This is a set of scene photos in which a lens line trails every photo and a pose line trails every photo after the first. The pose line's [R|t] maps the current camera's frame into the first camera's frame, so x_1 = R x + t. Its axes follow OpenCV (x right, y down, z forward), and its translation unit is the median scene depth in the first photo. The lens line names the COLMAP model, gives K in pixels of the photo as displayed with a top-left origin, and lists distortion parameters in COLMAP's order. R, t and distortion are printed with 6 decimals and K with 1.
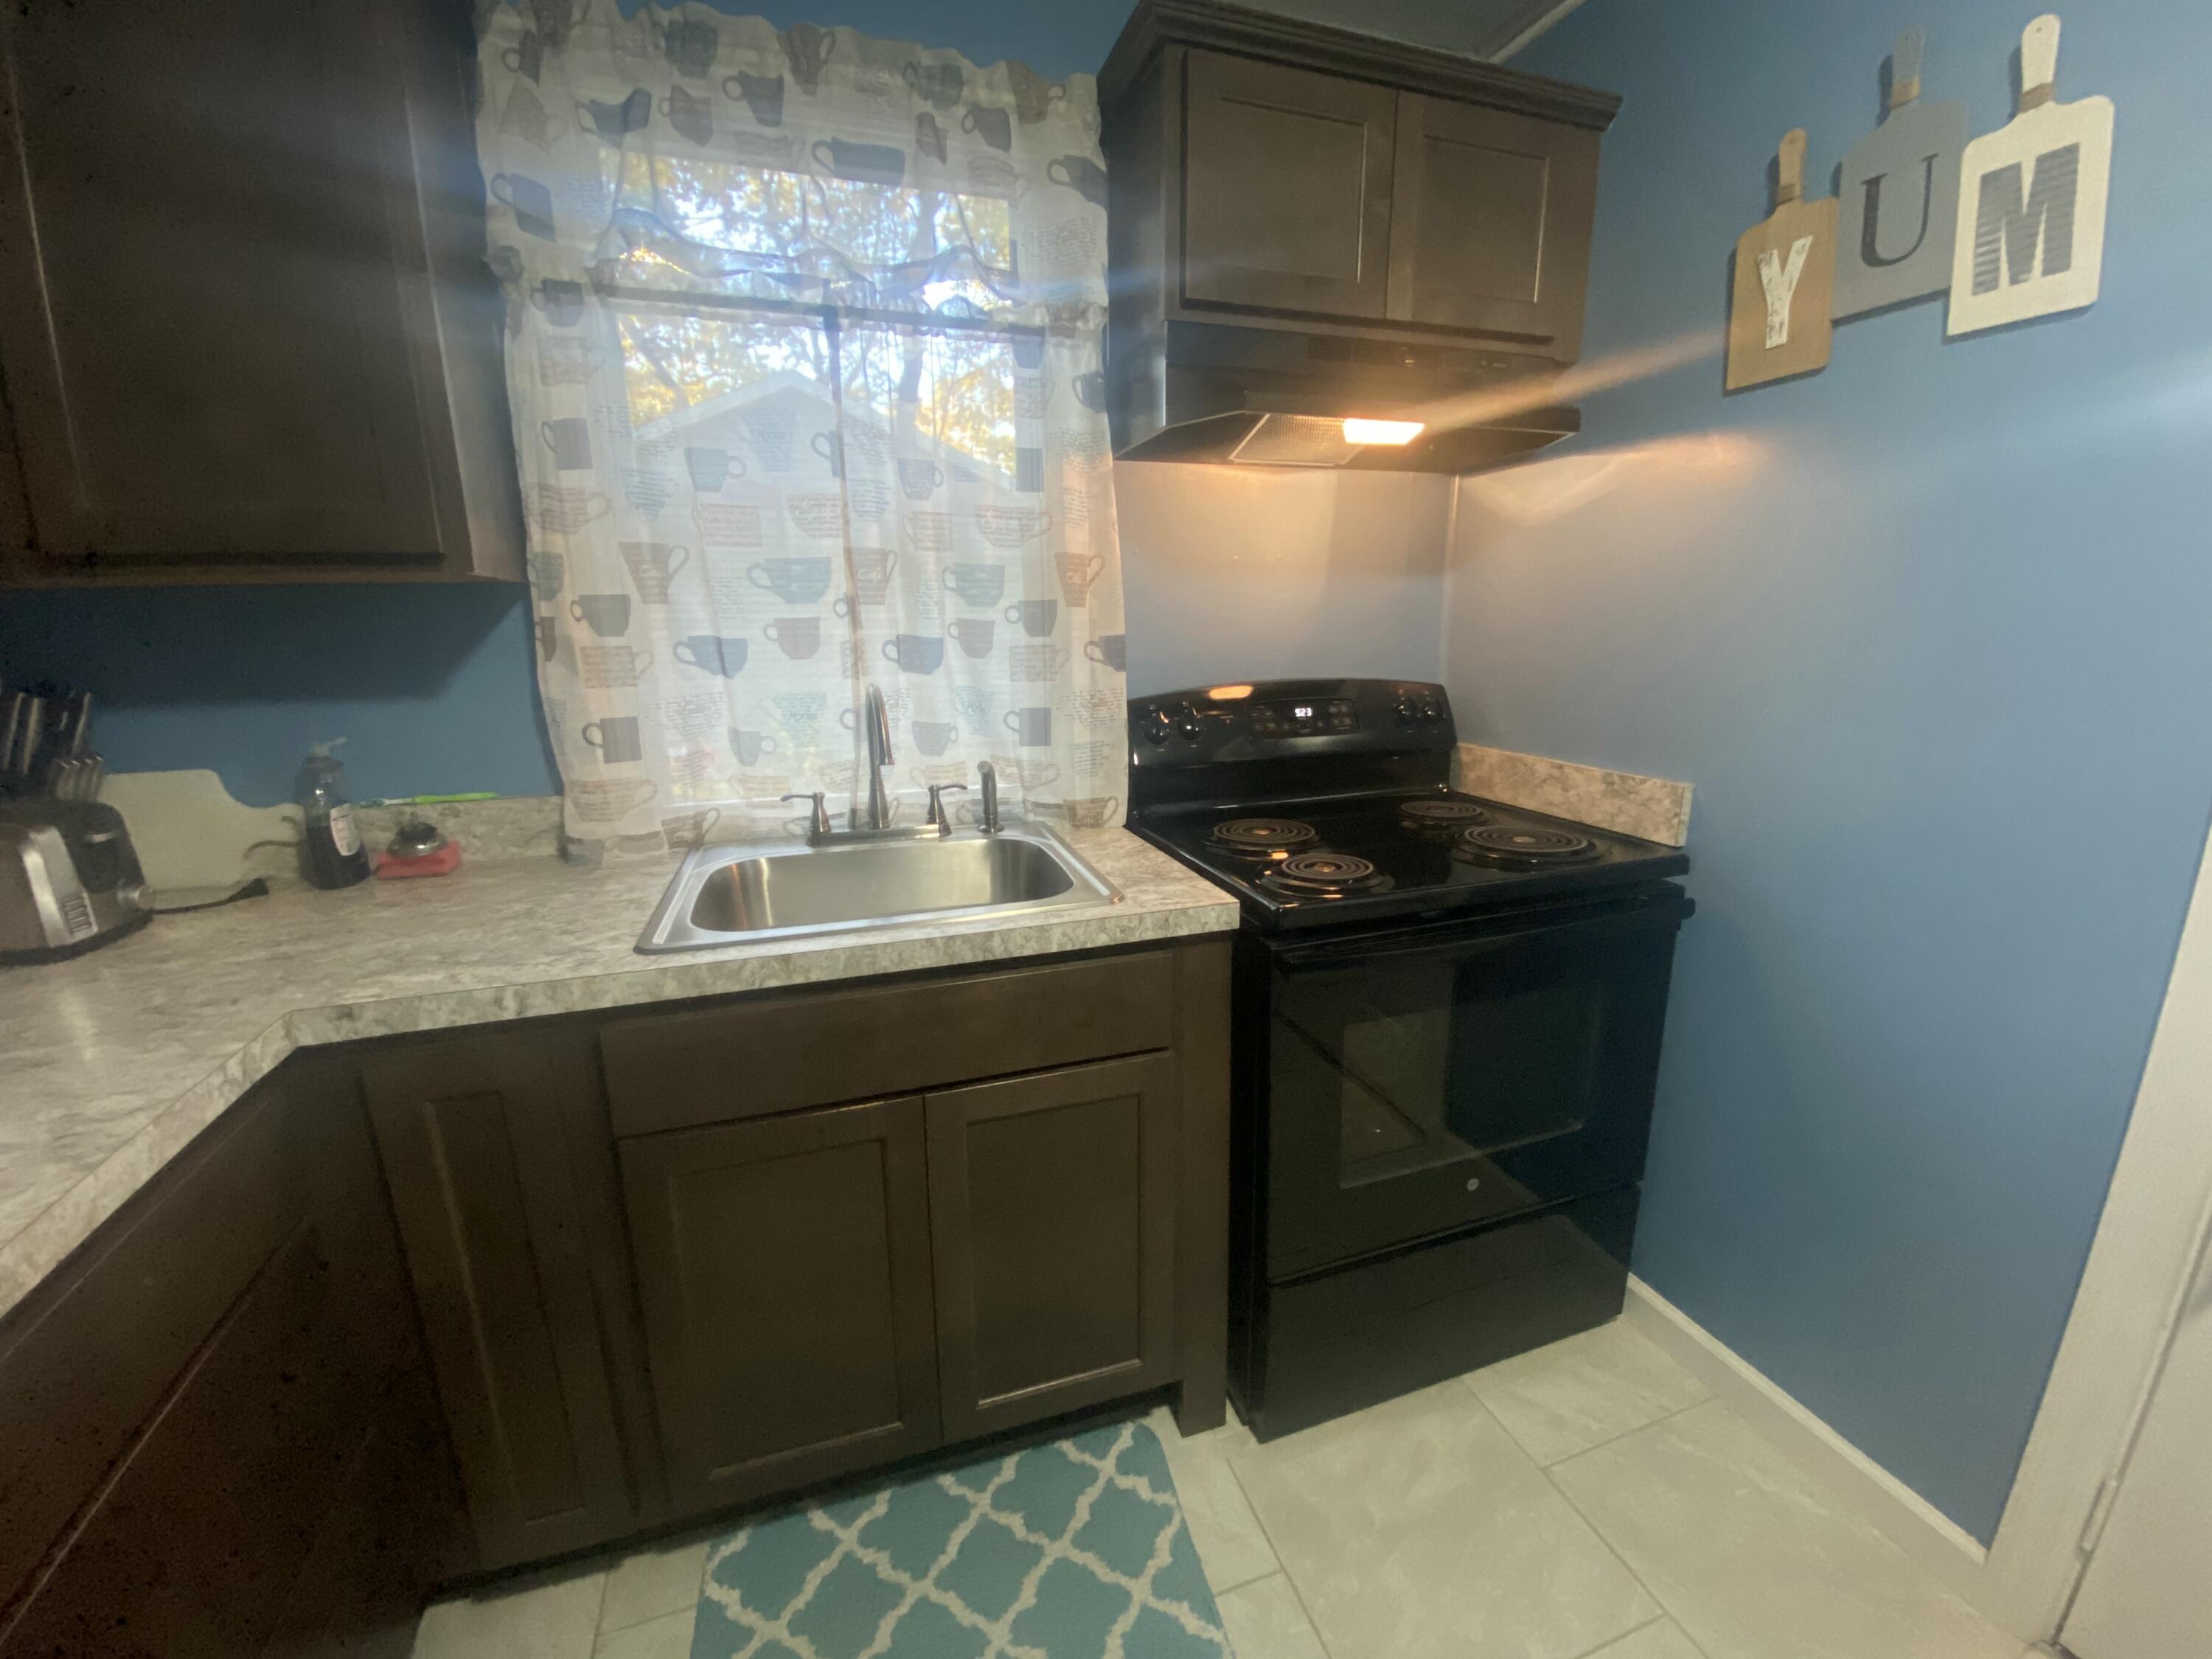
lens RADIAL K [[879.1, 0, 1103.8], [0, 879.1, 840.9], [0, 0, 1]] dist [-0.005116, -0.003726]
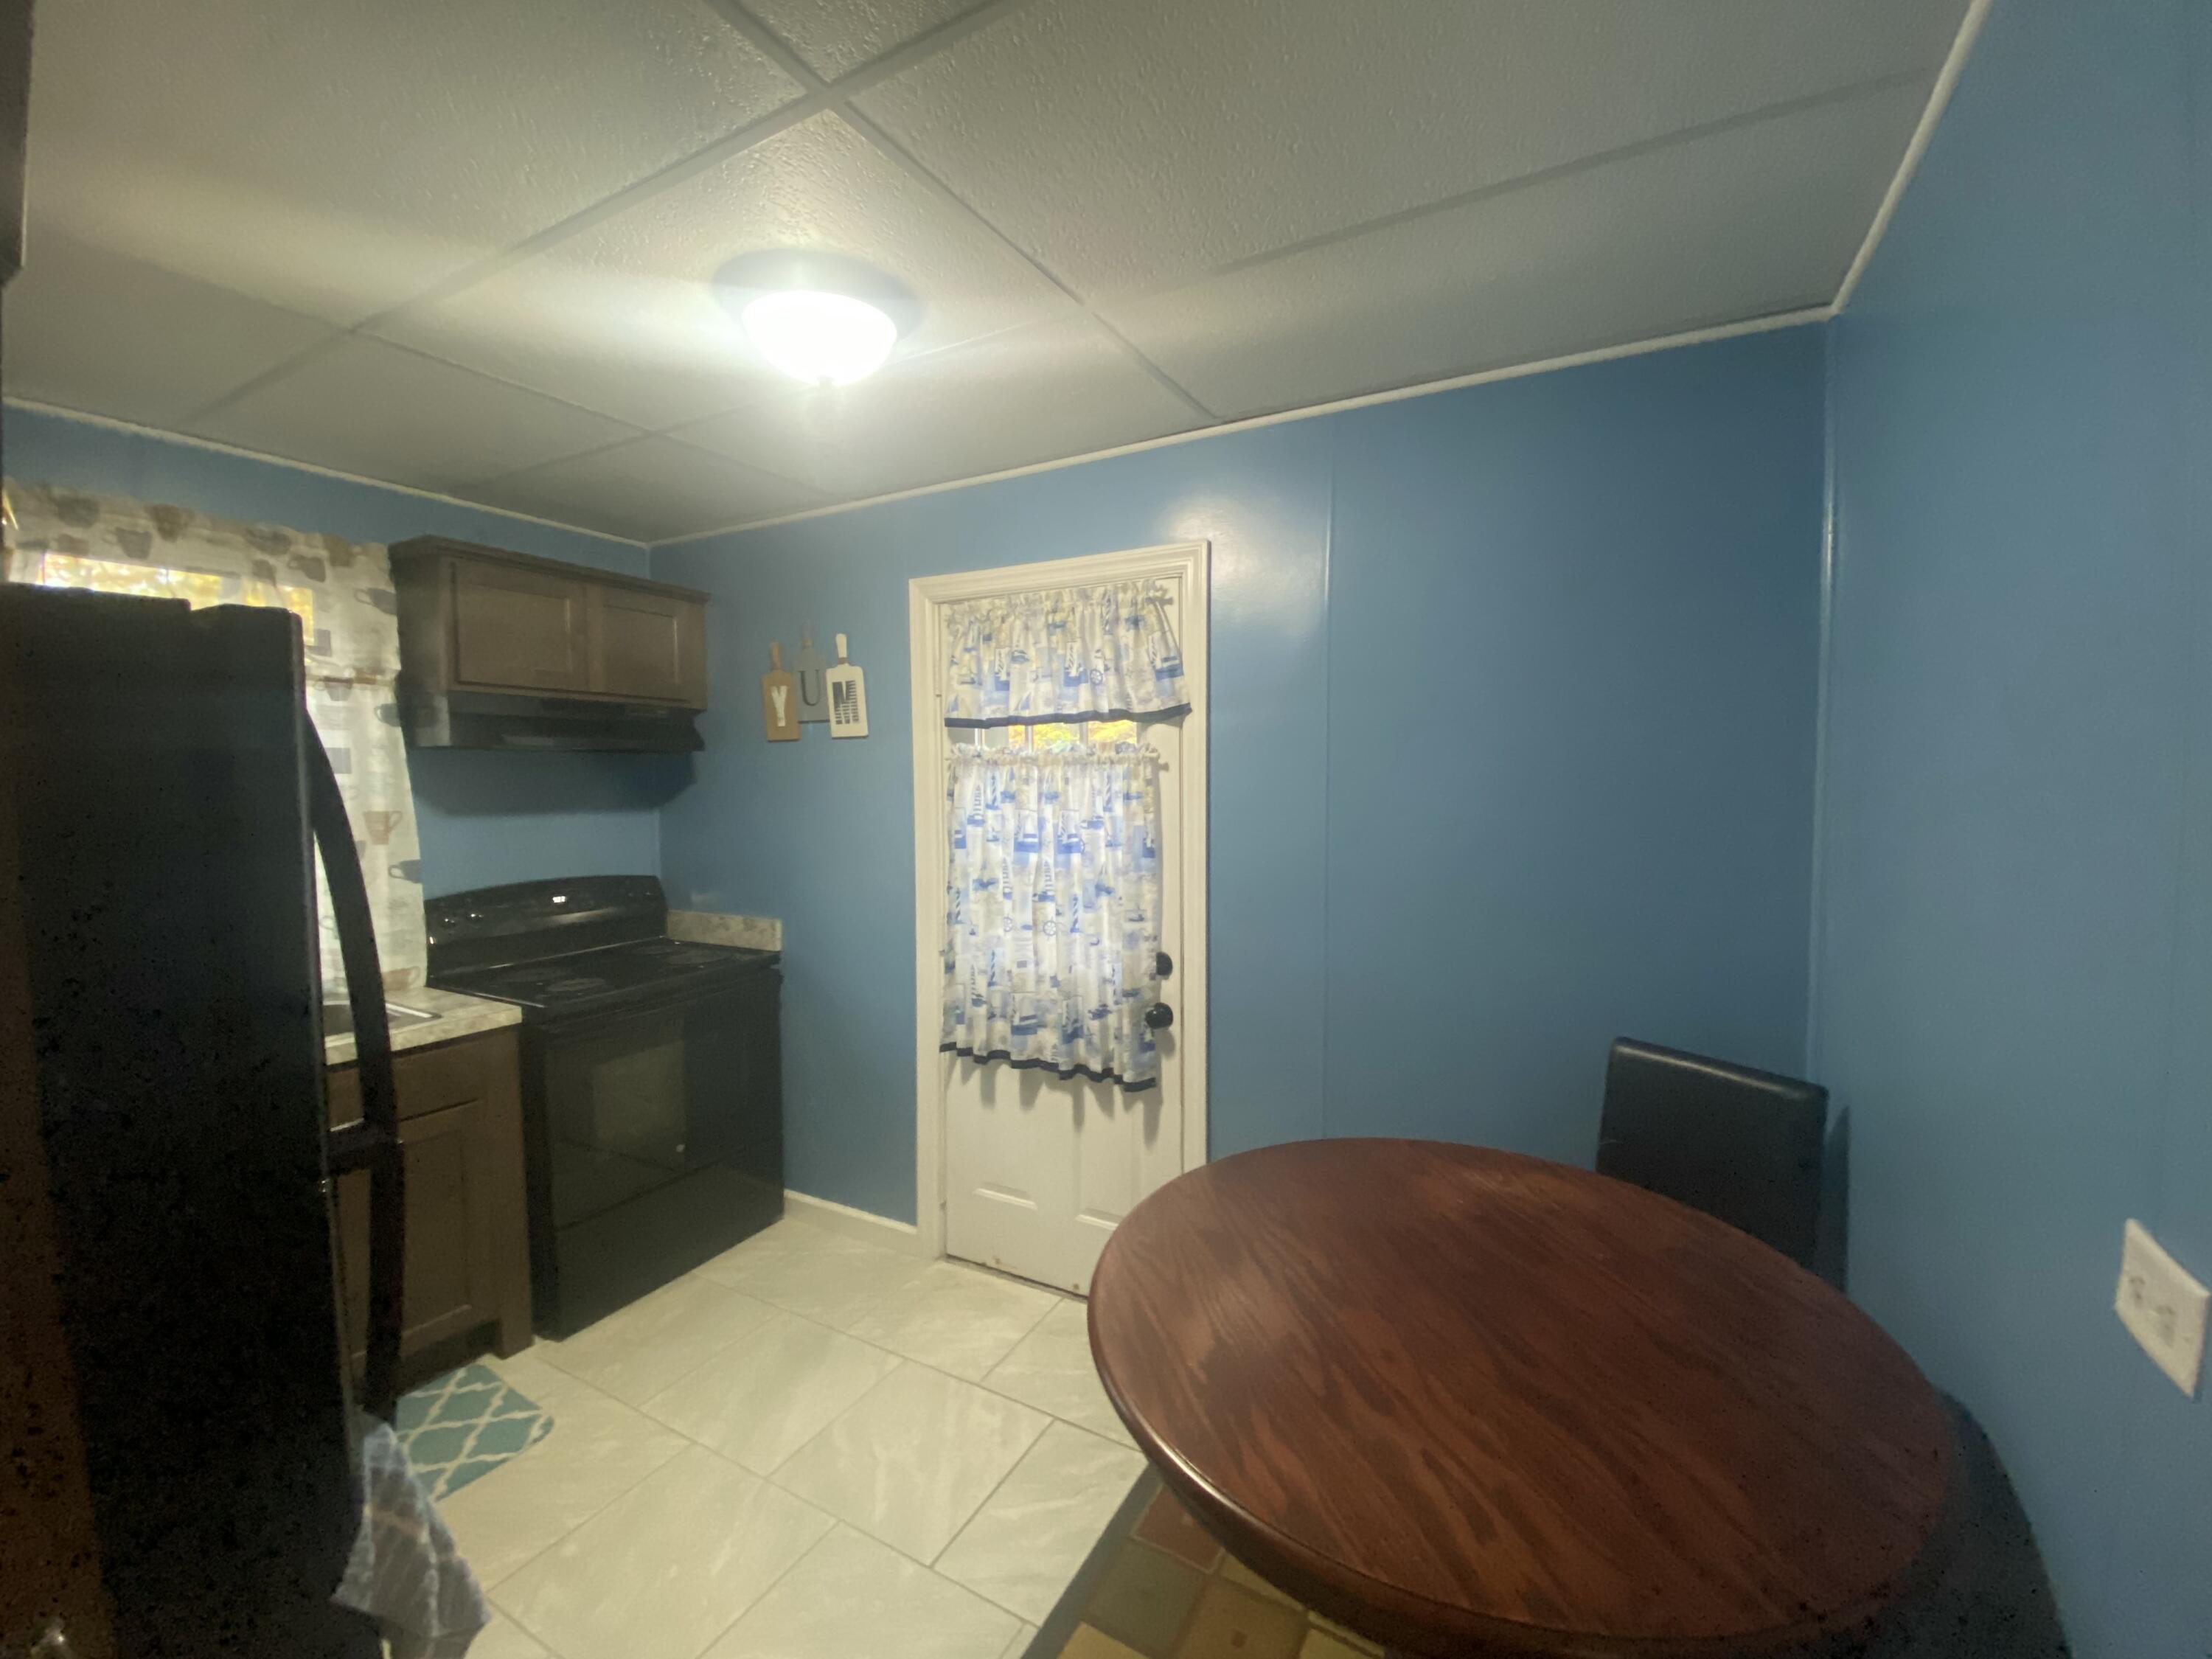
lens RADIAL K [[879.1, 0, 1110.2], [0, 879.1, 833.9], [0, 0, 1]] dist [-0.005116, -0.003726]
pose [[0.722203, -0.027390, 0.691139, -0.188665], [0.158329, 0.979232, -0.126639, 0.125951], [-0.673316, 0.200887, 0.711540, -1.084989]]
